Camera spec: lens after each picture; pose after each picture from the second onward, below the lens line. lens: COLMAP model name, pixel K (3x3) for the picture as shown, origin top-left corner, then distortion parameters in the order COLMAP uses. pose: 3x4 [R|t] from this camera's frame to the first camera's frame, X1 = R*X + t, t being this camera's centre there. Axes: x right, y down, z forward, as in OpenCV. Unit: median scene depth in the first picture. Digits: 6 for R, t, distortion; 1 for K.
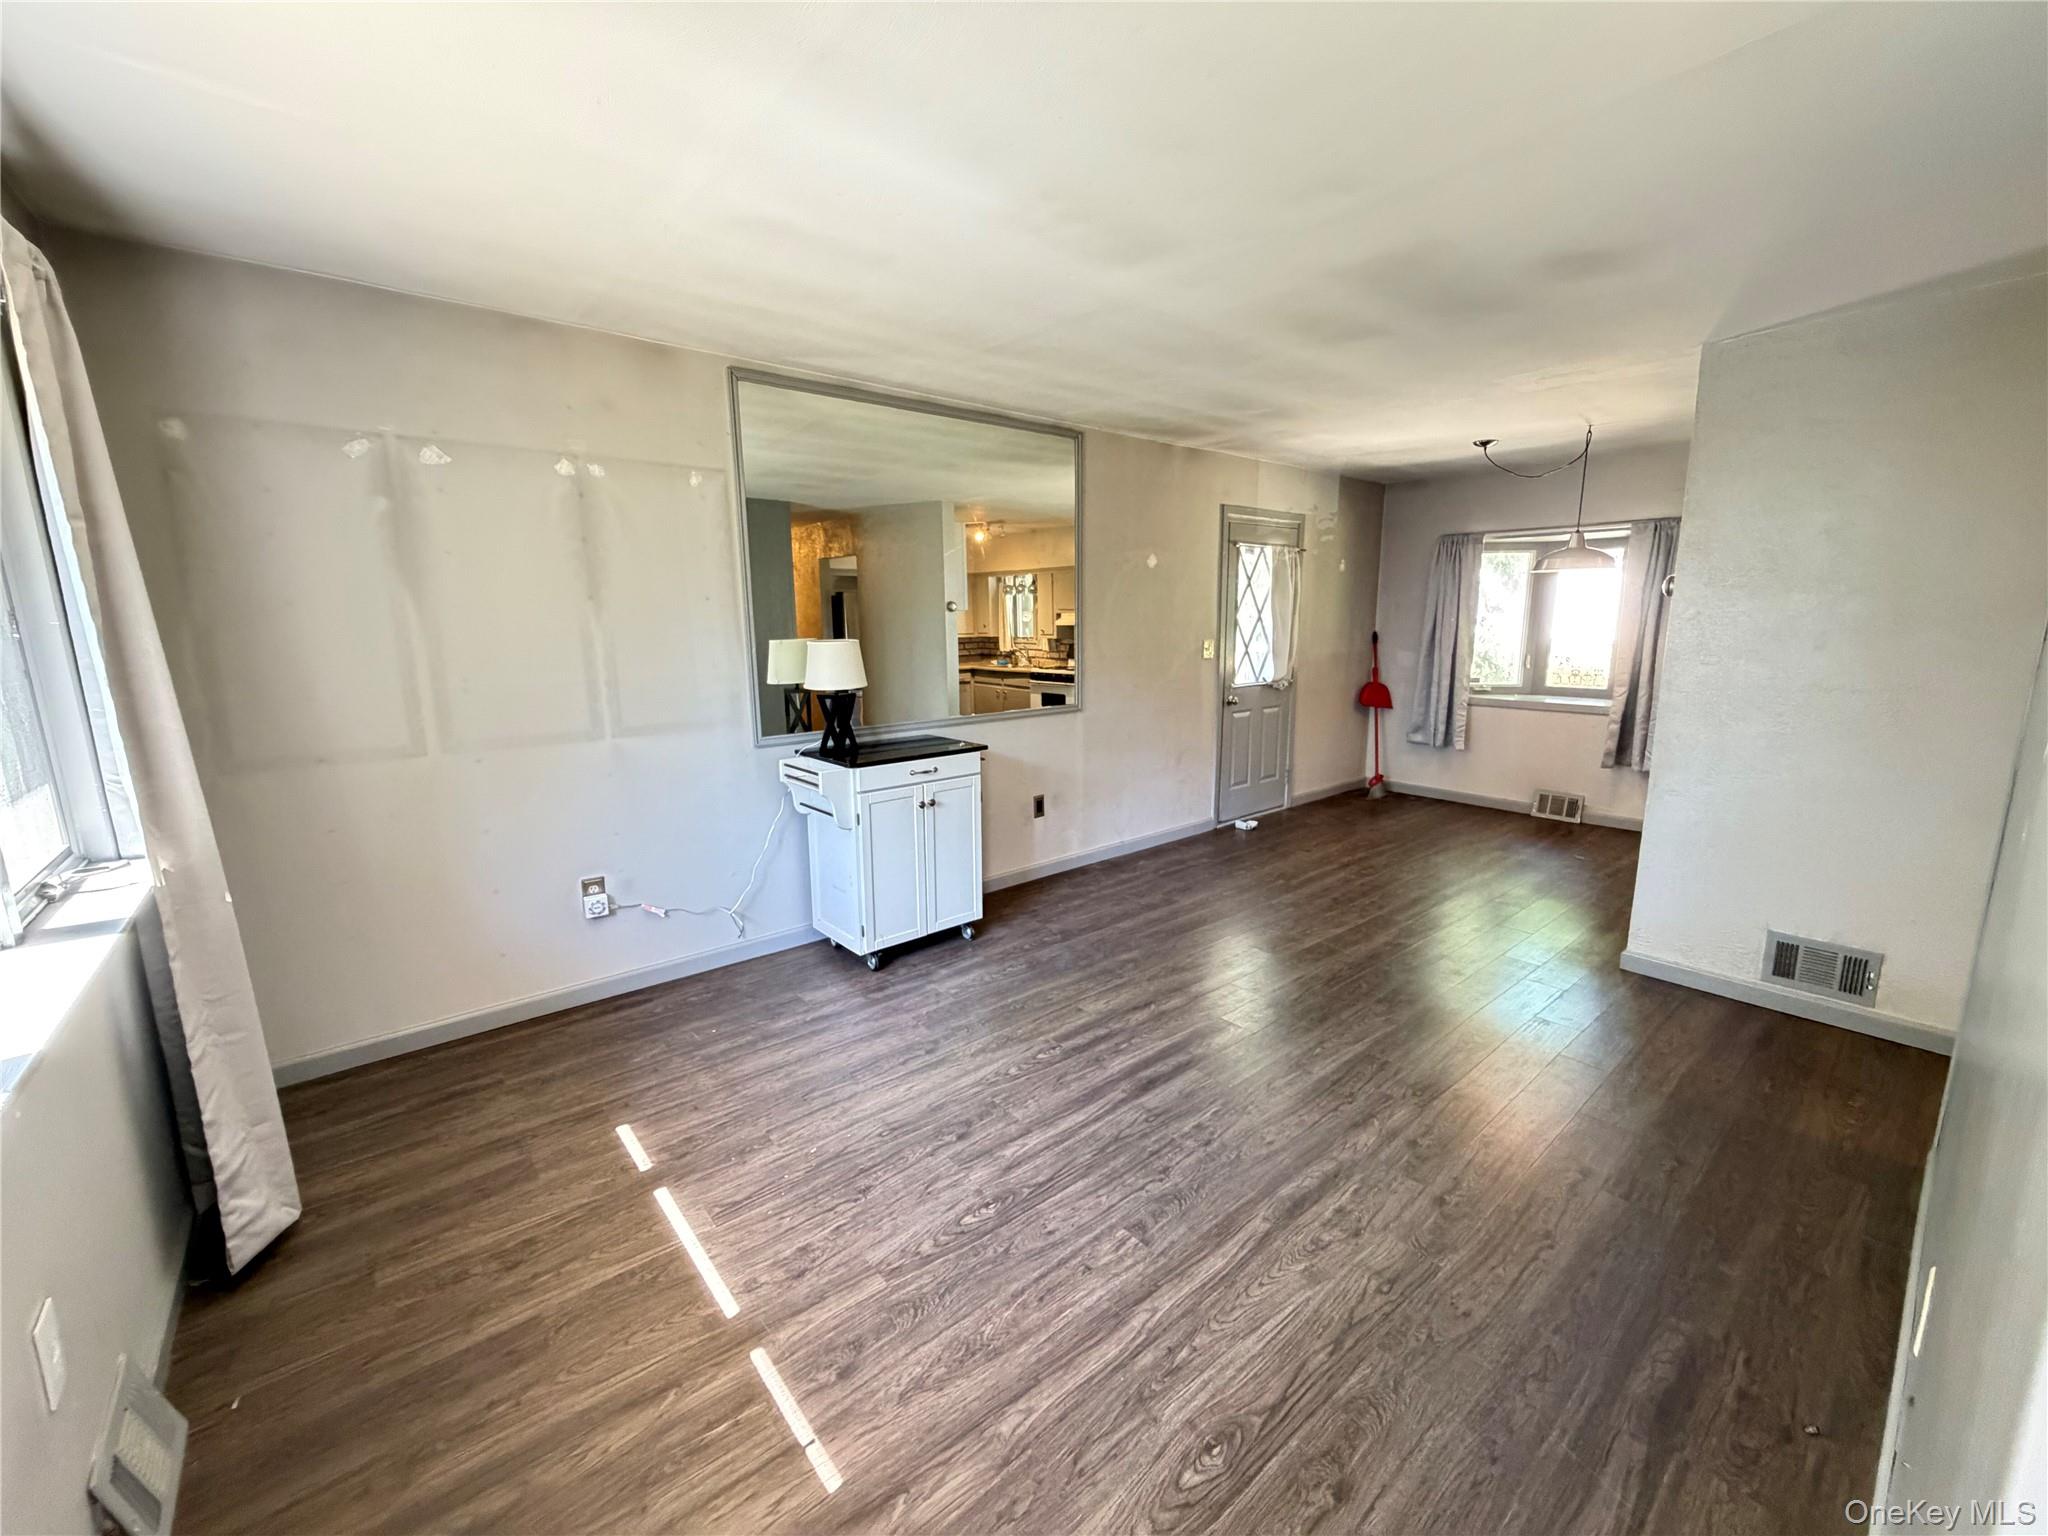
lens RADIAL K [[822.8, 0, 1026.0], [0, 822.8, 767.5], [0, 0, 1]] dist [-0.002479, -0.000201]
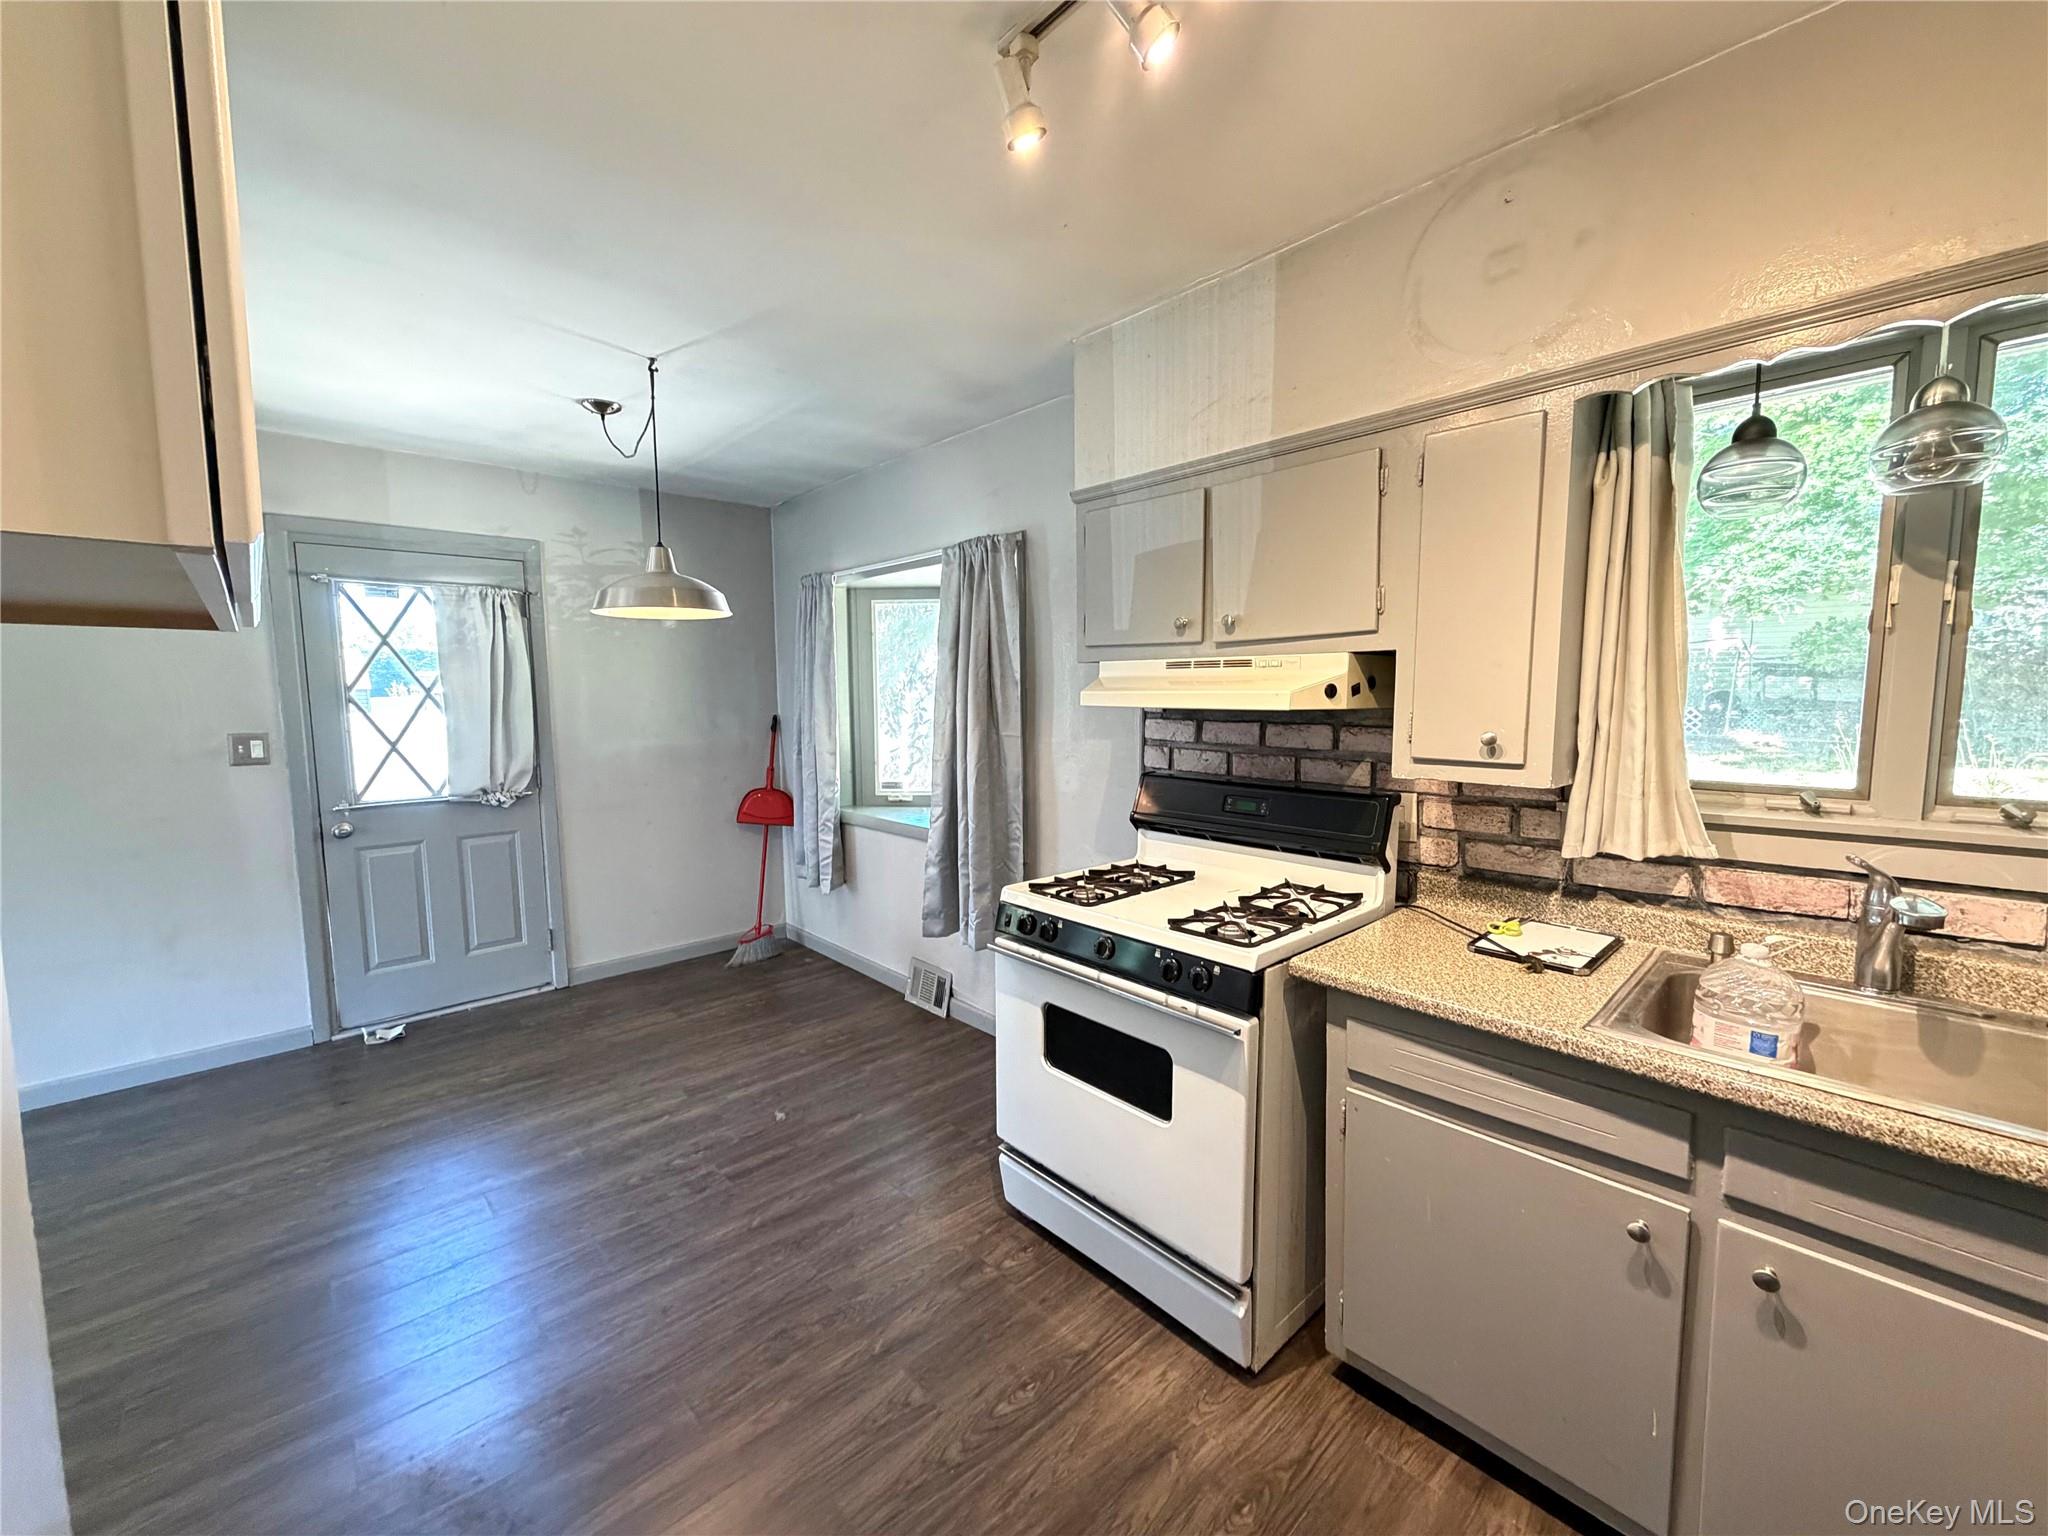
lens RADIAL K [[822.8, 0, 1021.9], [0, 822.8, 768.5], [0, 0, 1]] dist [-0.002479, -0.000201]
pose [[0.998584, -0.003929, 0.053045, 0.704026], [0.008570, 0.996122, -0.087559, -0.067813], [-0.052495, 0.087890, 0.994746, 0.350888]]
